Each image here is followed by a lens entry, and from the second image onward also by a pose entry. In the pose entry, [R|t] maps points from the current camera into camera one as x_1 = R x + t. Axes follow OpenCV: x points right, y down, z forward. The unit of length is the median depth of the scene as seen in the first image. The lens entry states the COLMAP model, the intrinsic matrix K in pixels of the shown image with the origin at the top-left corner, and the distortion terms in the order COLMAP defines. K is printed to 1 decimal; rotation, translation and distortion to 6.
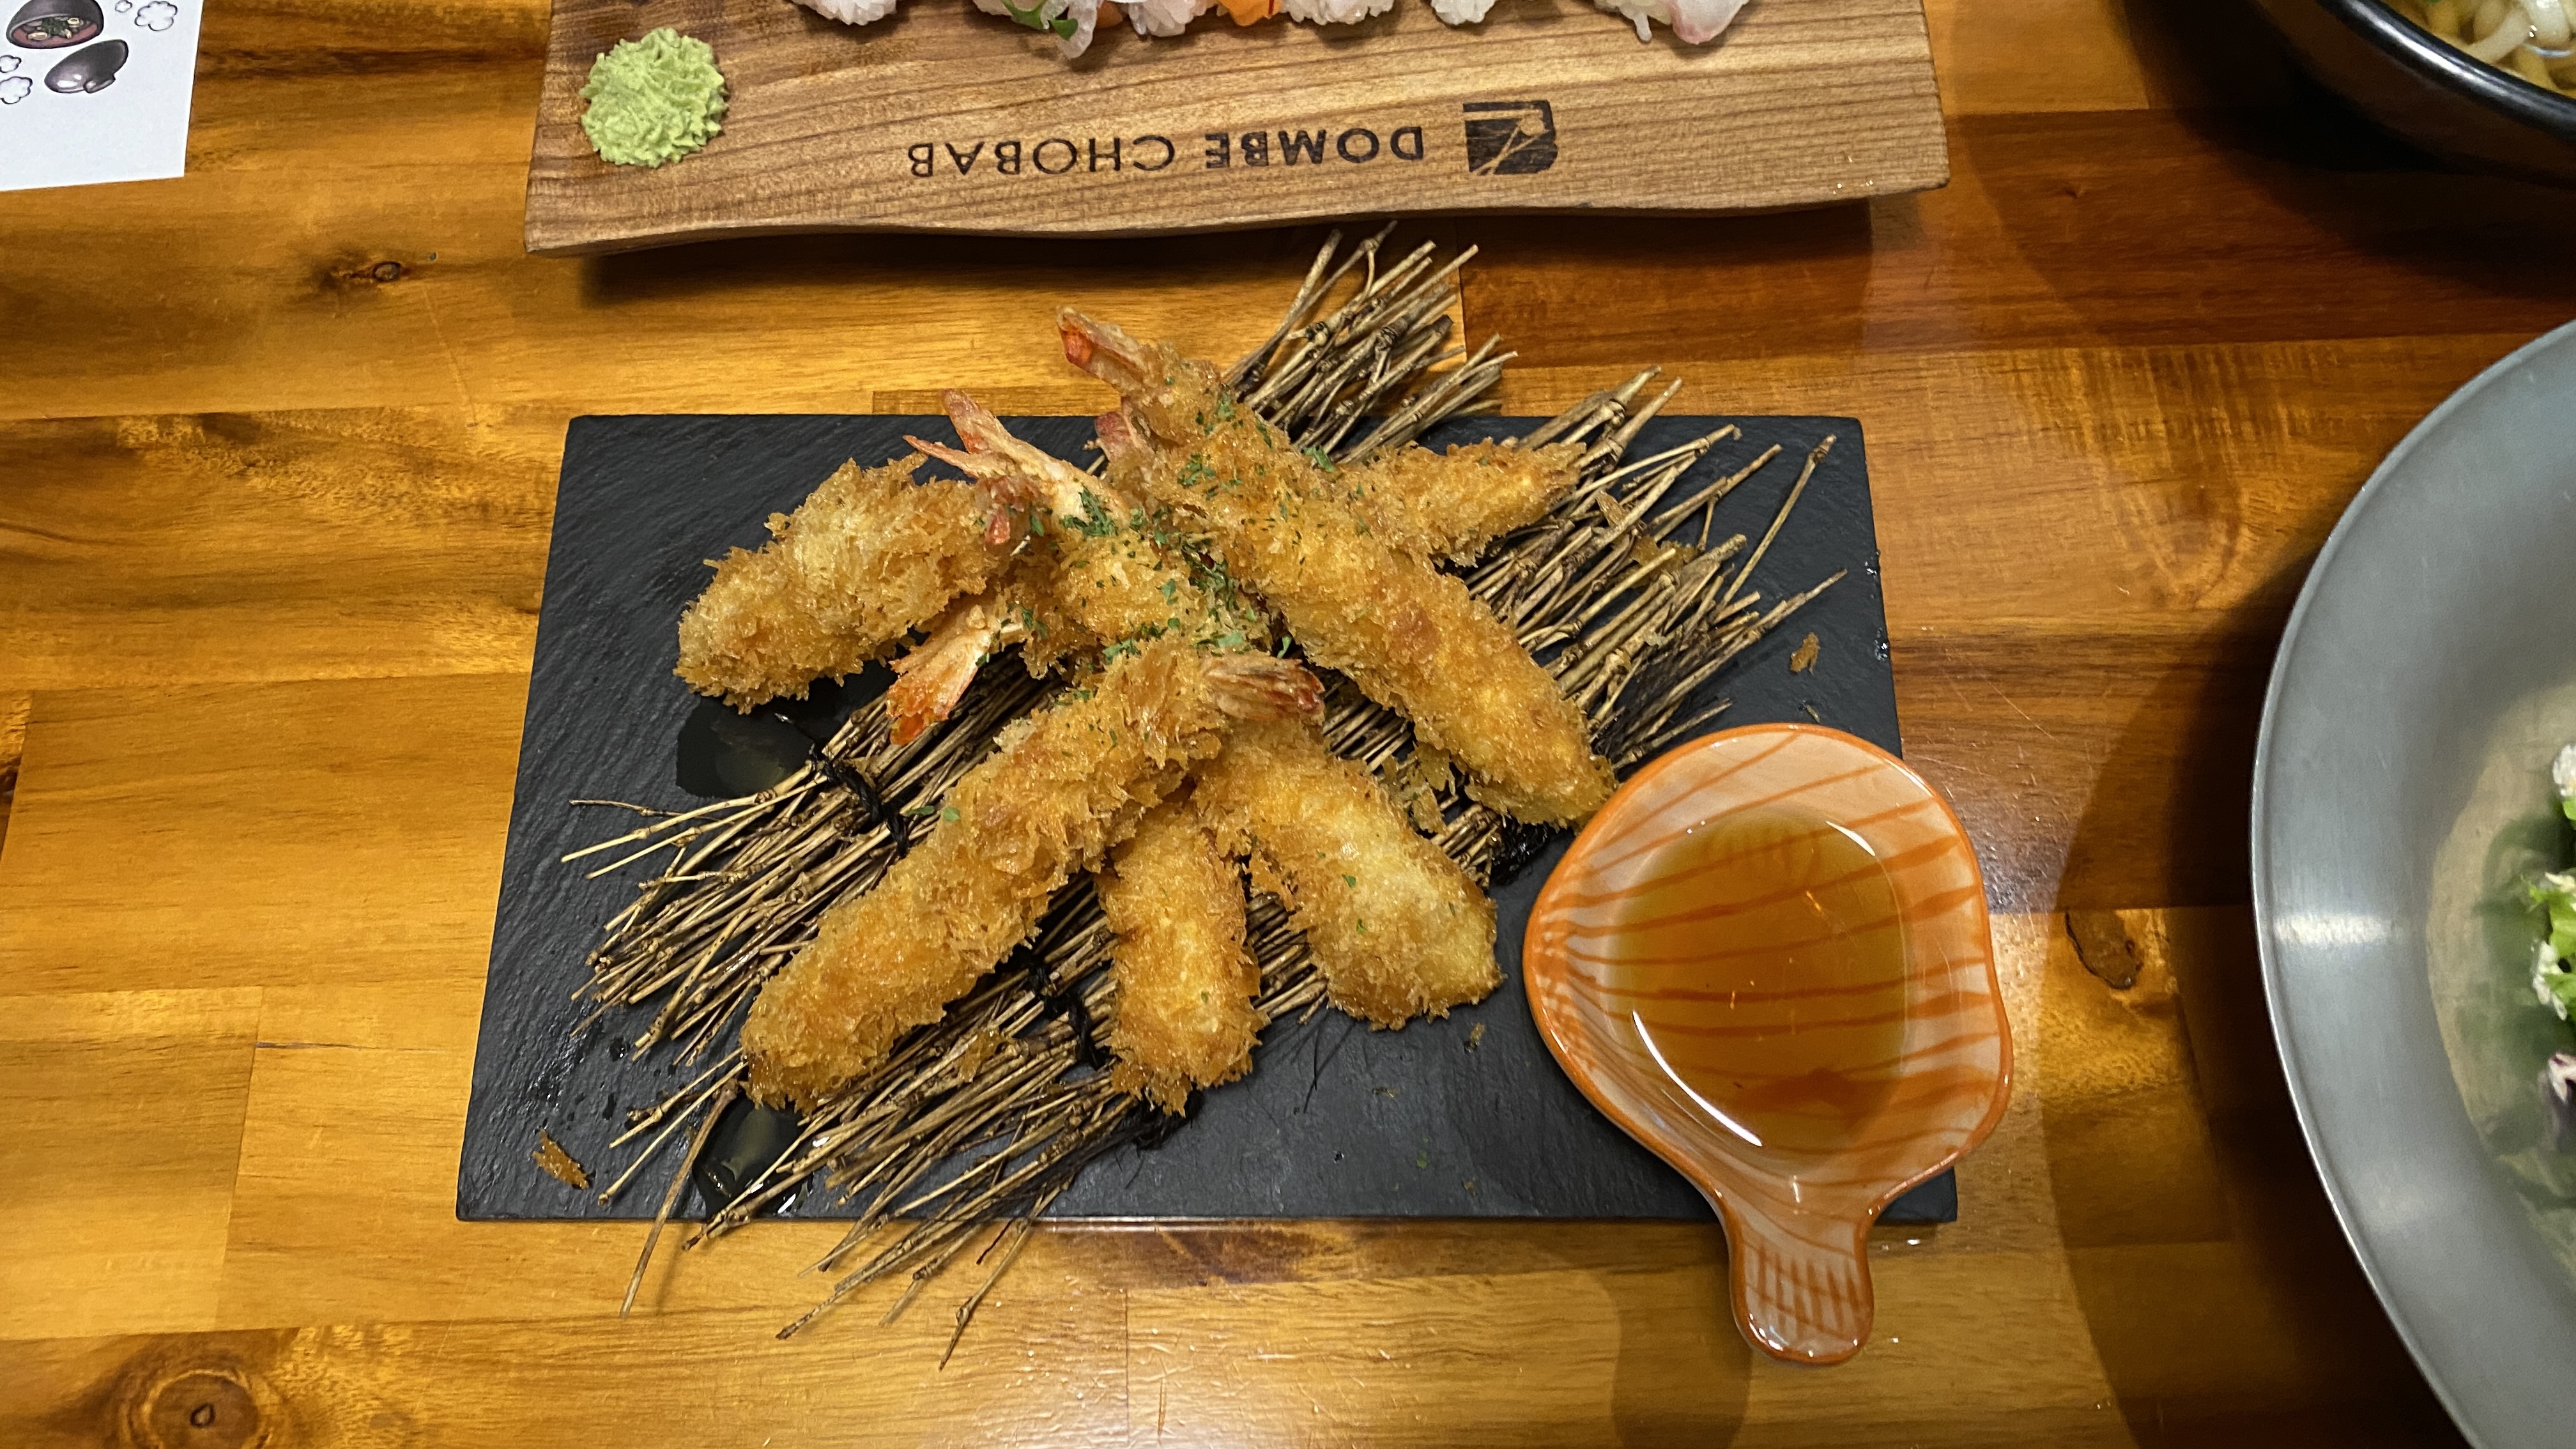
lens RADIAL K [[2010.0, 0, 1273.9], [0, 2010.0, 721.1], [0, 0, 1]] dist [0.048286, -0.061842]
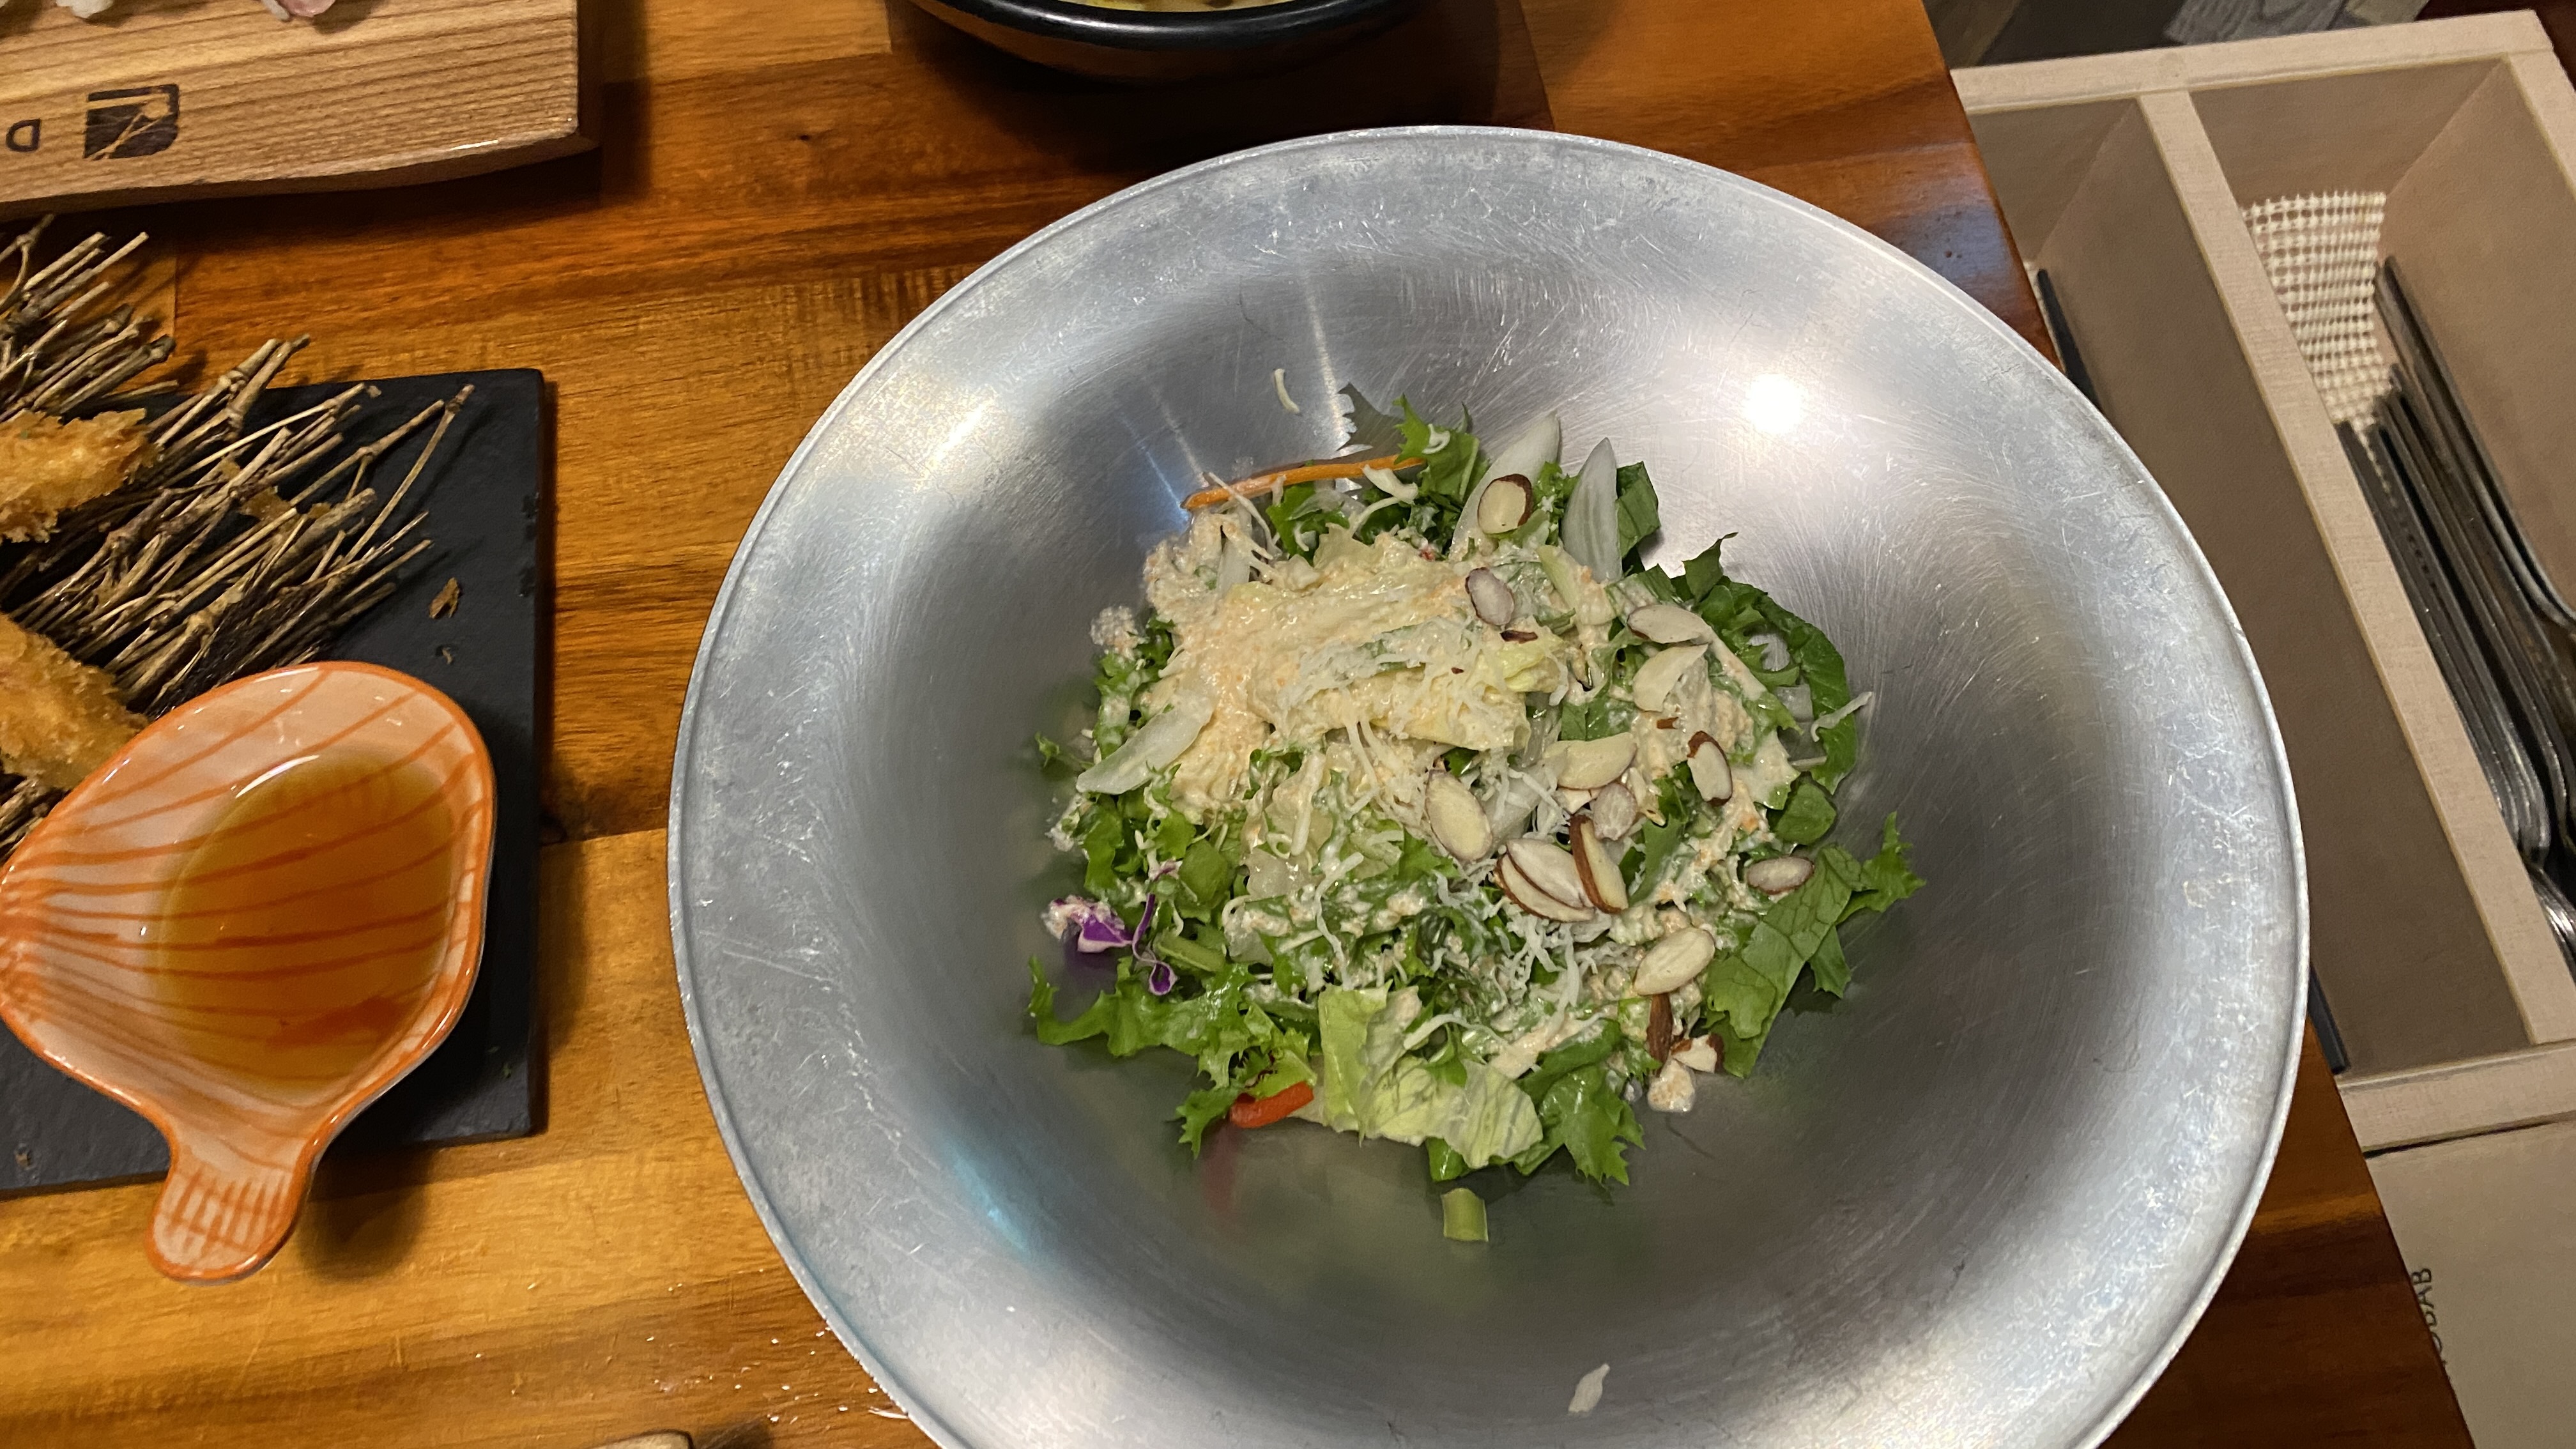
lens RADIAL K [[2010.0, 0, 1326.5], [0, 2010.0, 722.1], [0, 0, 1]] dist [0.048286, -0.061842]
pose [[0.991525, -0.106839, 0.073915, 0.601102], [0.108754, 0.993817, -0.022369, 0.096214], [-0.071068, 0.030218, 0.997014, -0.044467]]
